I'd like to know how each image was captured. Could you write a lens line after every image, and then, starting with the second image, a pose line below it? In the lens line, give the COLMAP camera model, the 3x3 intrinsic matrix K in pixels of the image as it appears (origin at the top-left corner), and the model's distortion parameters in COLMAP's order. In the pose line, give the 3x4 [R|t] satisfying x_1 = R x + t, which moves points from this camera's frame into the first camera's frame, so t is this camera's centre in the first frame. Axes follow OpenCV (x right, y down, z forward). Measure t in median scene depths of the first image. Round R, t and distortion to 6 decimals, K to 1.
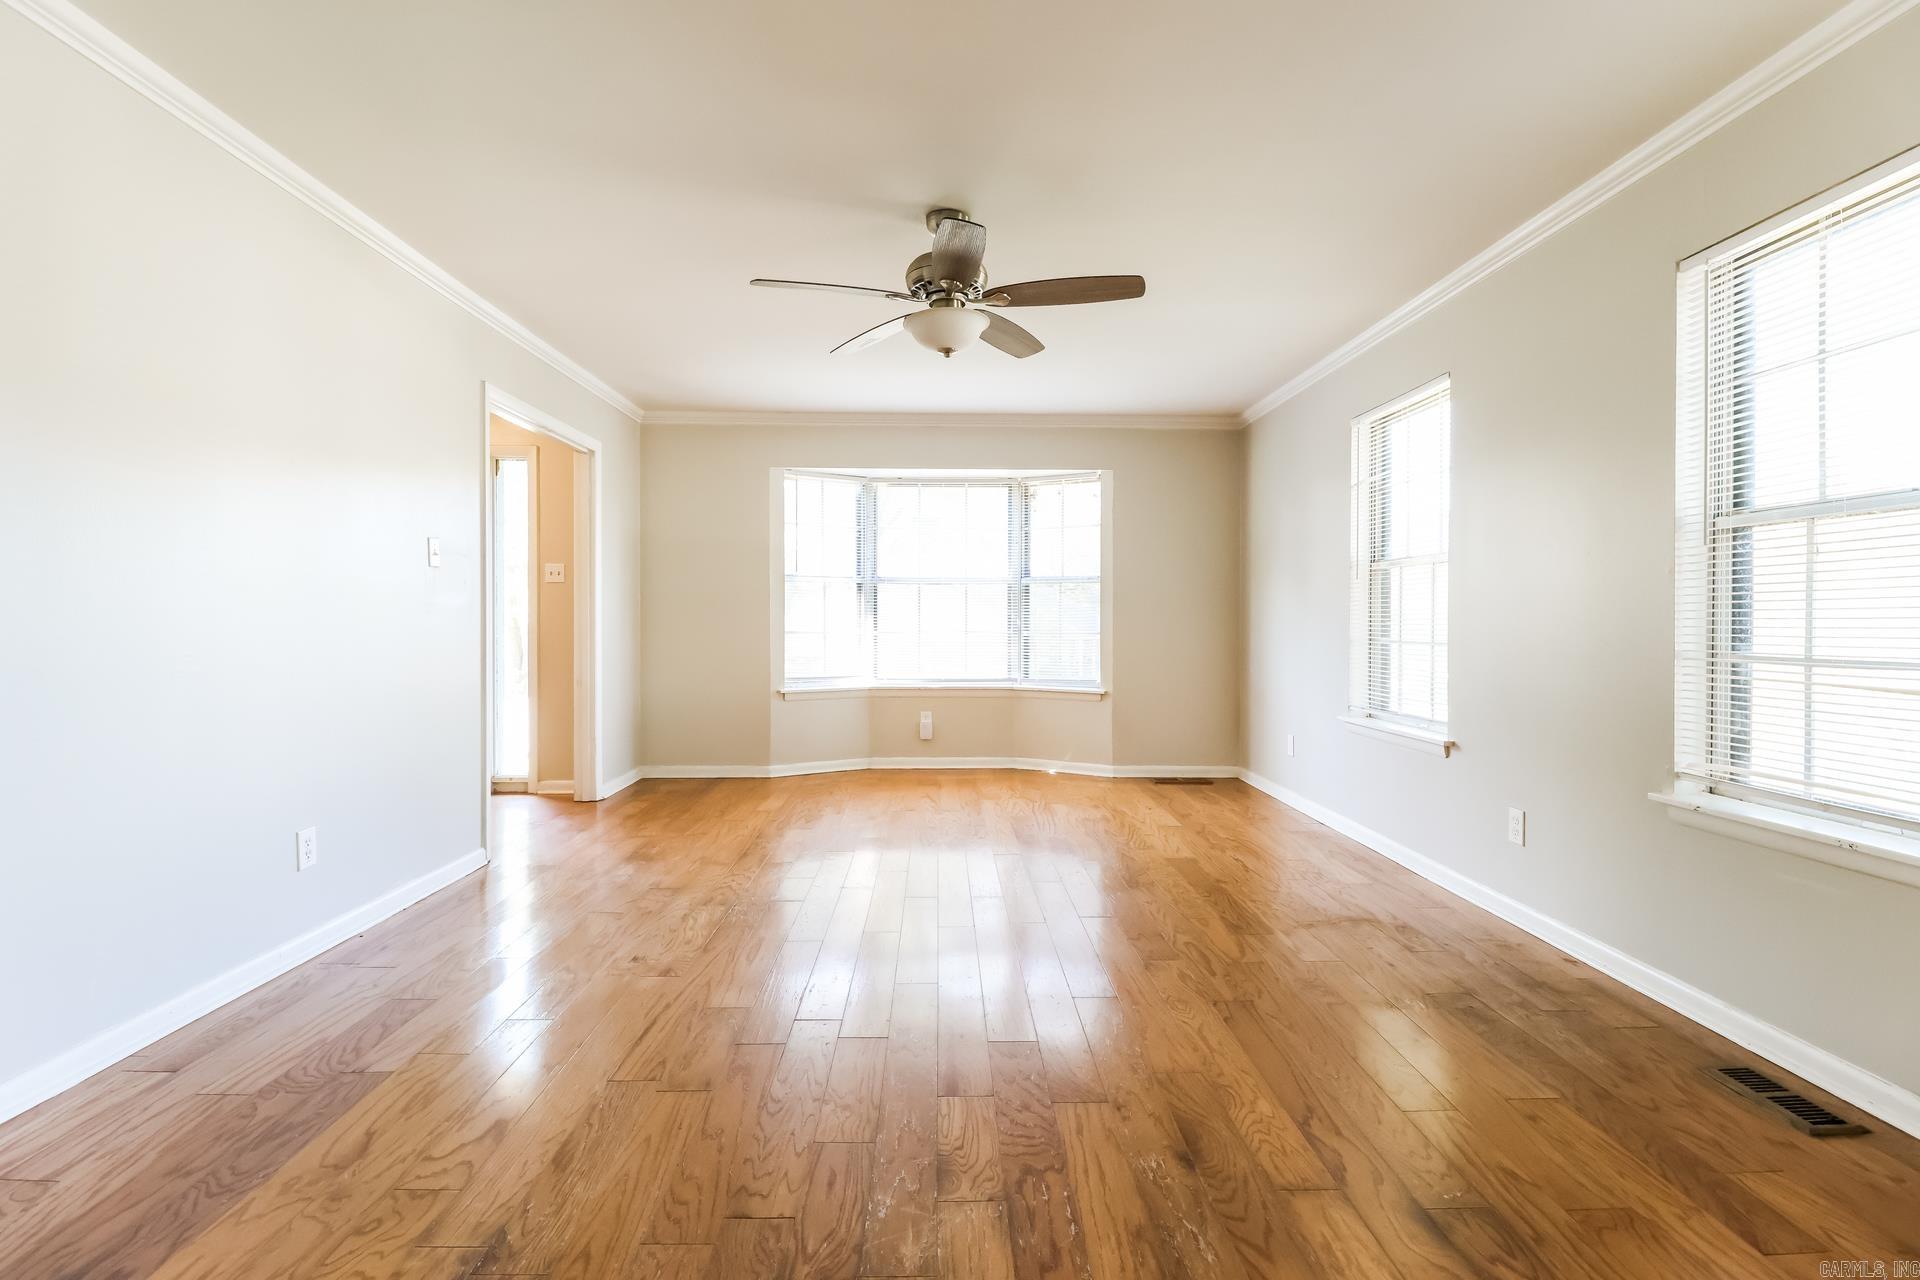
lens RADIAL K [[893.0, 0, 955.6], [0, 893.0, 621.5], [0, 0, 1]] dist [0.001625, -0.000172]
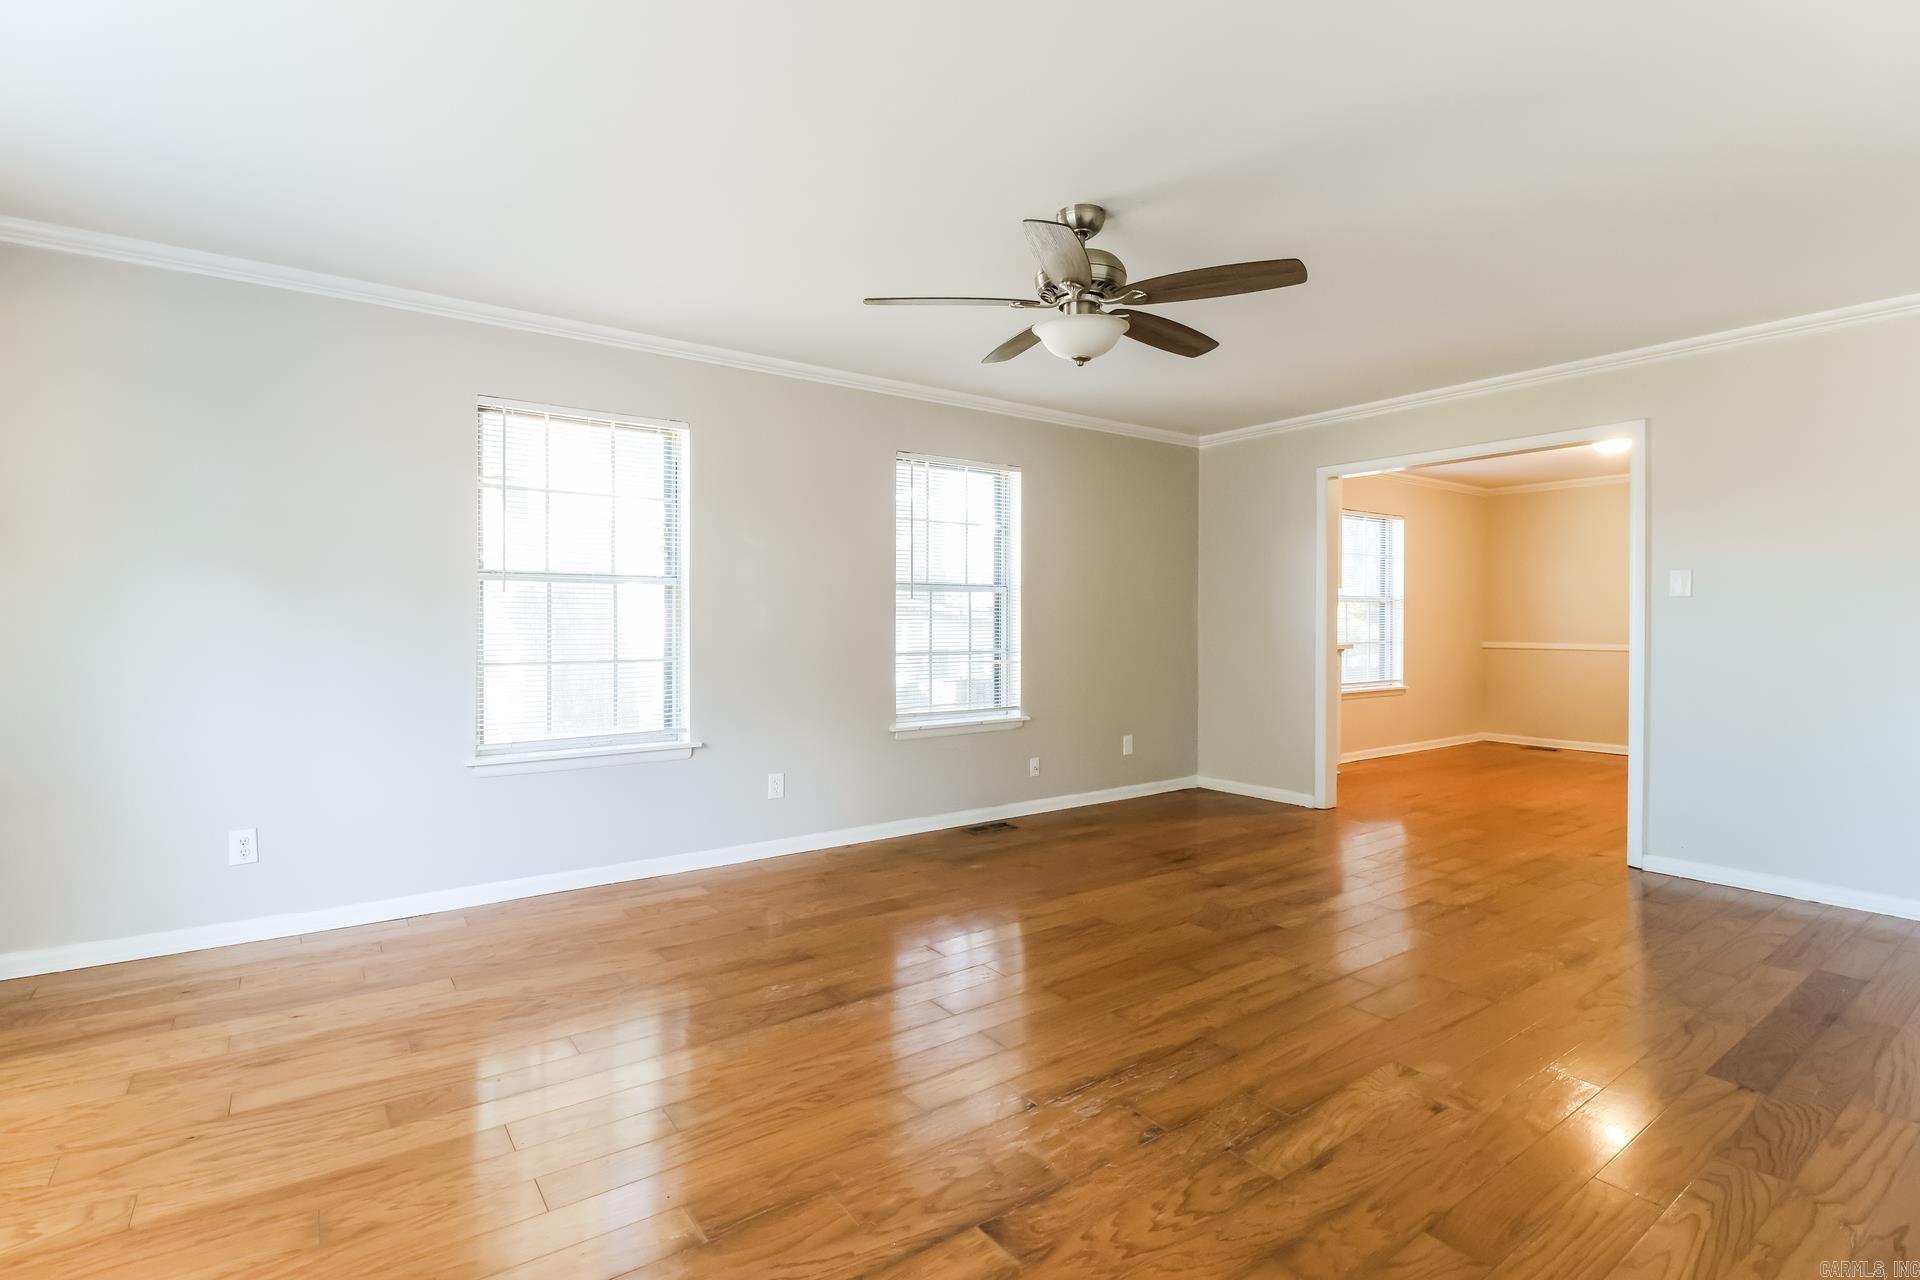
lens RADIAL K [[893.0, 0, 955.6], [0, 893.0, 621.5], [0, 0, 1]] dist [0.001625, -0.000172]
pose [[-0.564036, -0.007895, 0.825713, -0.727411], [0.002103, 0.999937, 0.010997, -0.044892], [-0.825748, 0.007940, -0.563984, 1.706168]]
